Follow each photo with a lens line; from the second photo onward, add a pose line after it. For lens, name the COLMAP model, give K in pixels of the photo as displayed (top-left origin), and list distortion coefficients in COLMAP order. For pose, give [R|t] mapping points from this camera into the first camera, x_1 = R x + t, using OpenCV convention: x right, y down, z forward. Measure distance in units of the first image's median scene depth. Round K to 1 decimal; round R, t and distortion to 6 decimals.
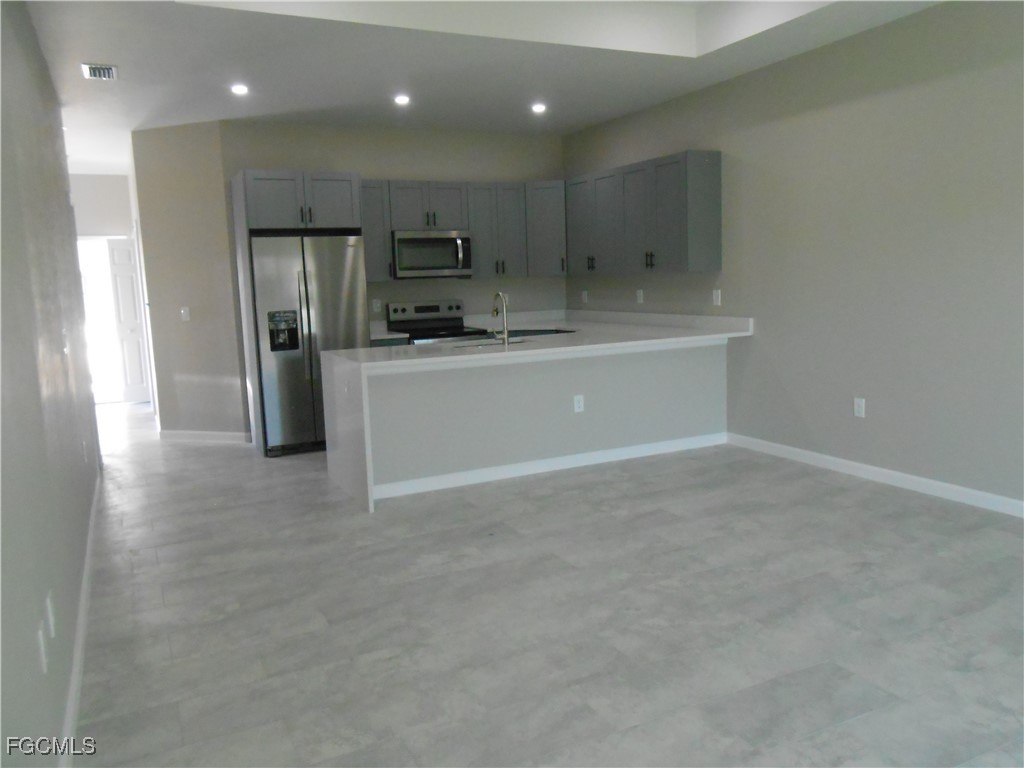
lens RADIAL K [[808.8, 0, 511.1], [0, 808.8, 385.3], [0, 0, 1]] dist [-0.025736, 0.011186]
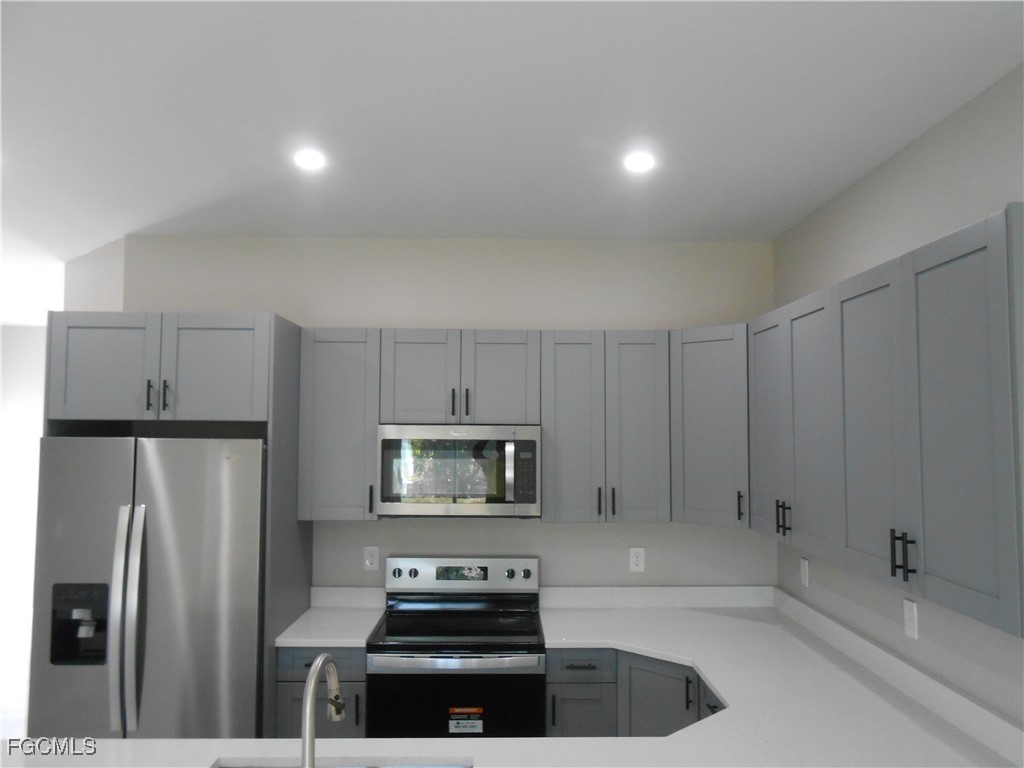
lens RADIAL K [[808.8, 0, 512.3], [0, 808.8, 380.9], [0, 0, 1]] dist [-0.025736, 0.011186]
pose [[0.903153, 0.012009, -0.429152, 0.148200], [-0.093406, 0.981160, -0.169117, -0.135459], [0.419035, 0.192824, 0.887259, 0.558713]]
